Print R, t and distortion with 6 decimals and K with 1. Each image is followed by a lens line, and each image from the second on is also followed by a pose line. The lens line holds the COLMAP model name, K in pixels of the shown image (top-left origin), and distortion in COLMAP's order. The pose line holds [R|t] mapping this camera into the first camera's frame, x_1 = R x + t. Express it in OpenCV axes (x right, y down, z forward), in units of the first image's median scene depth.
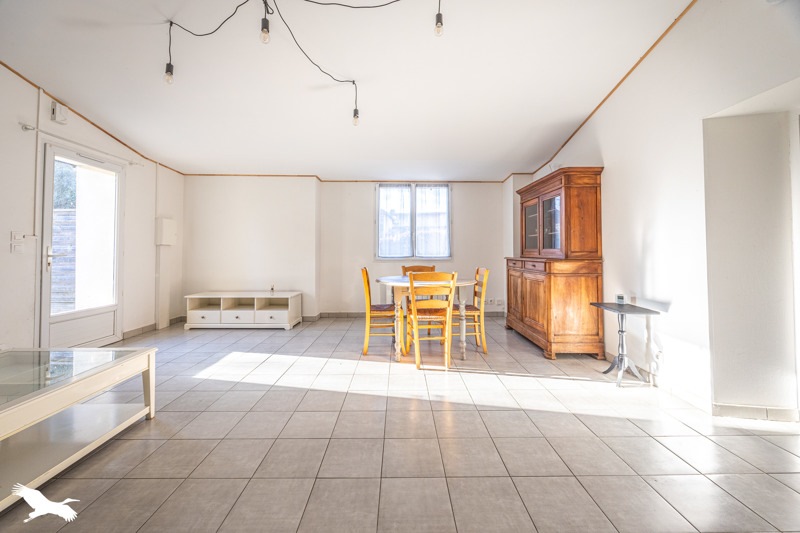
lens RADIAL K [[312.7, 0, 403.8], [0, 312.7, 243.9], [0, 0, 1]] dist [-0.000903, -0.000024]
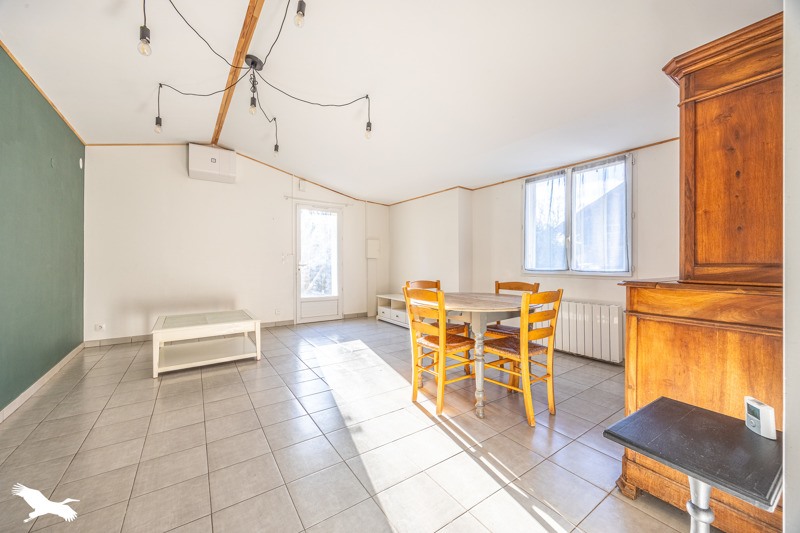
lens RADIAL K [[307.1, 0, 401.2], [0, 307.1, 263.3], [0, 0, 1]] dist [-0.001387, -0.000106]
pose [[0.556367, 0.003021, -0.830931, 0.562170], [0.017243, 0.999736, 0.015180, 0.009352], [0.830758, -0.022773, 0.556168, 0.401415]]
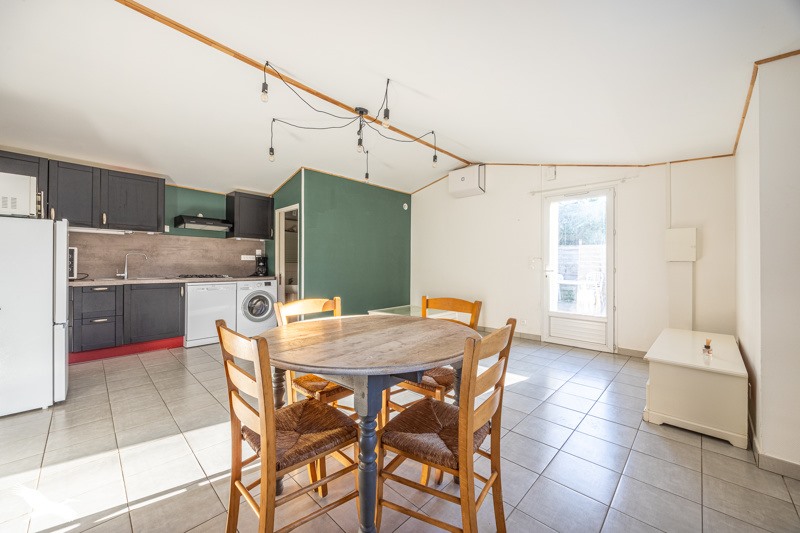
lens RADIAL K [[307.1, 0, 401.2], [0, 307.1, 263.3], [0, 0, 1]] dist [-0.001387, -0.000106]
pose [[-0.702939, -0.007570, -0.711210, 0.338415], [0.011202, 0.999701, -0.021712, 0.022202], [0.711162, -0.023229, -0.702644, 1.249394]]
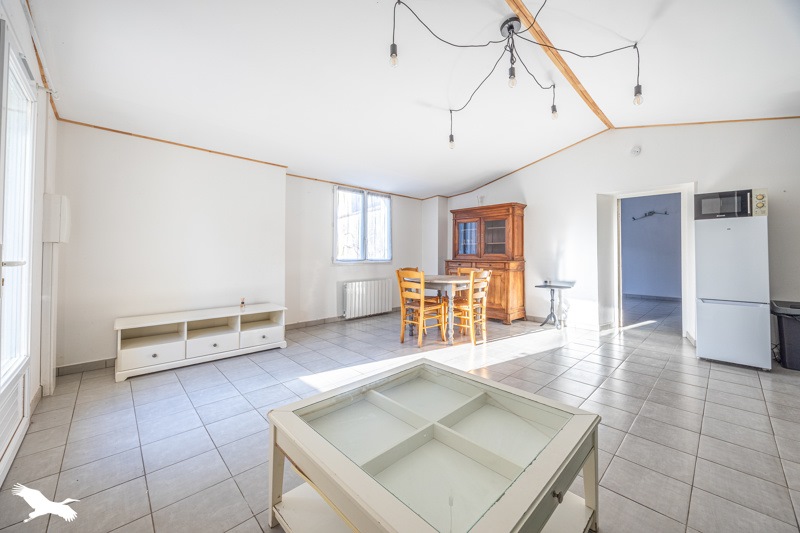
lens RADIAL K [[307.9, 0, 403.9], [0, 307.9, 253.3], [0, 0, 1]] dist [-0.000588, -0.000043]
pose [[0.730094, 0.007672, 0.683303, -0.816127], [-0.019297, 0.999770, 0.009393, 0.007175], [-0.683074, -0.020044, 0.730074, 0.210772]]
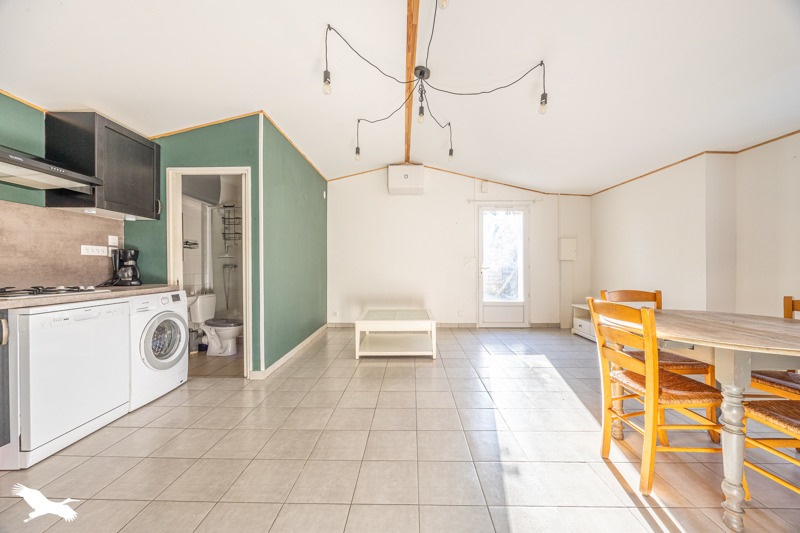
lens RADIAL K [[302.4, 0, 402.3], [0, 302.4, 267.8], [0, 0, 1]] dist [-0.001731, -0.000182]
pose [[-0.038441, 0.007640, -0.999232, 0.509357], [0.024296, 0.999682, 0.006709, 0.011359], [0.998965, -0.024019, -0.038615, 0.494597]]
